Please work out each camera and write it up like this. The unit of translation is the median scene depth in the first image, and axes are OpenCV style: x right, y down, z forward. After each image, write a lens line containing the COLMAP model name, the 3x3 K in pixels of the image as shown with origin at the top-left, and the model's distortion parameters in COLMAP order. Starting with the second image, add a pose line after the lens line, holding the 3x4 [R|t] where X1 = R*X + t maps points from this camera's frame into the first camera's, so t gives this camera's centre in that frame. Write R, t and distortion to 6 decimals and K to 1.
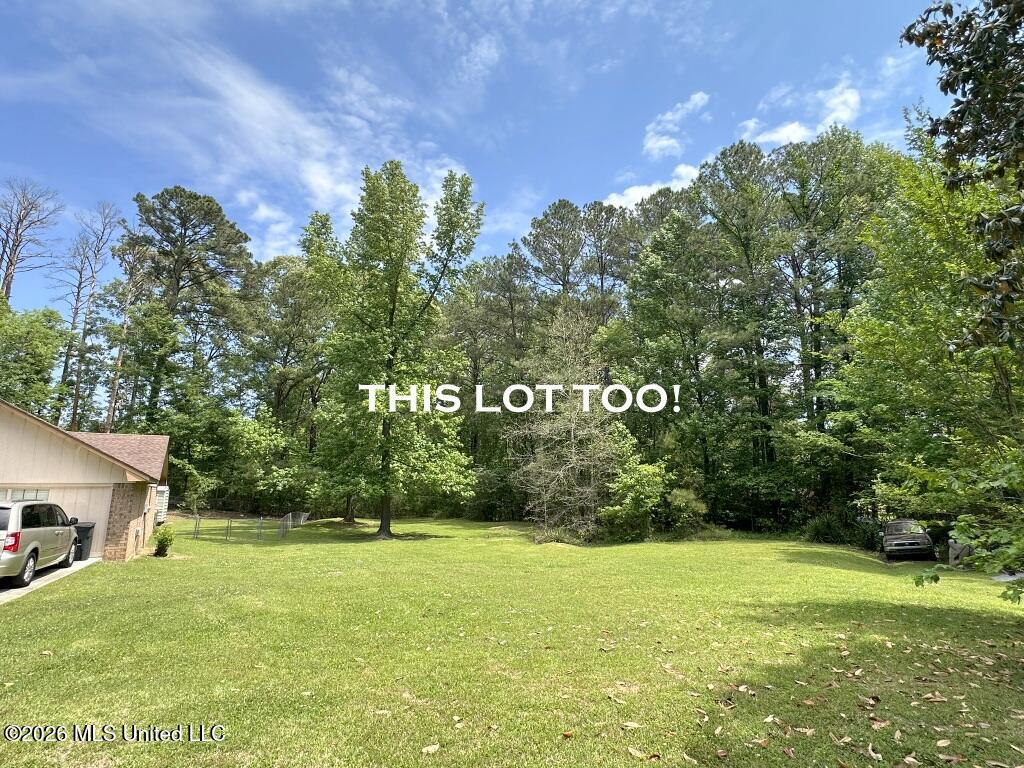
lens RADIAL K [[538.5, 0, 512.0], [0, 538.5, 384.0], [0, 0, 1]] dist [0.000659, -0.000126]
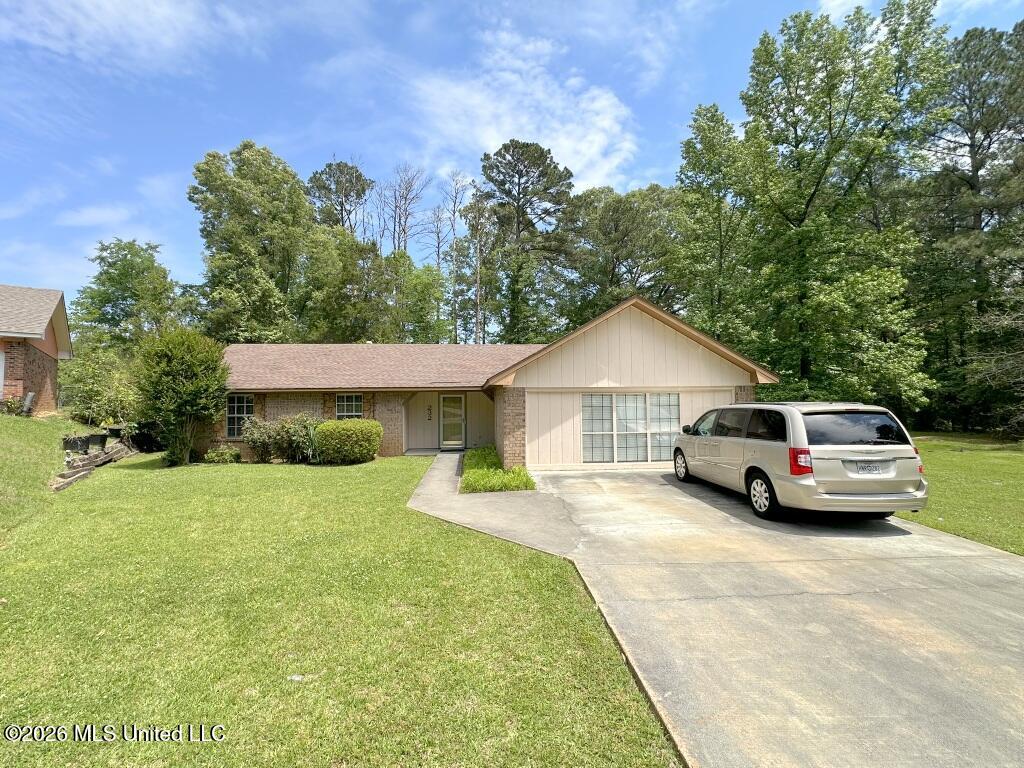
lens RADIAL K [[449.4, 0, 512.0], [0, 449.4, 384.0], [0, 0, 1]] dist [-0.000948, -0.000322]
pose [[0.906287, -0.020208, -0.422179, -0.356349], [0.087039, 0.986371, 0.139632, 0.021510], [0.413603, -0.163293, 0.895694, 0.088112]]
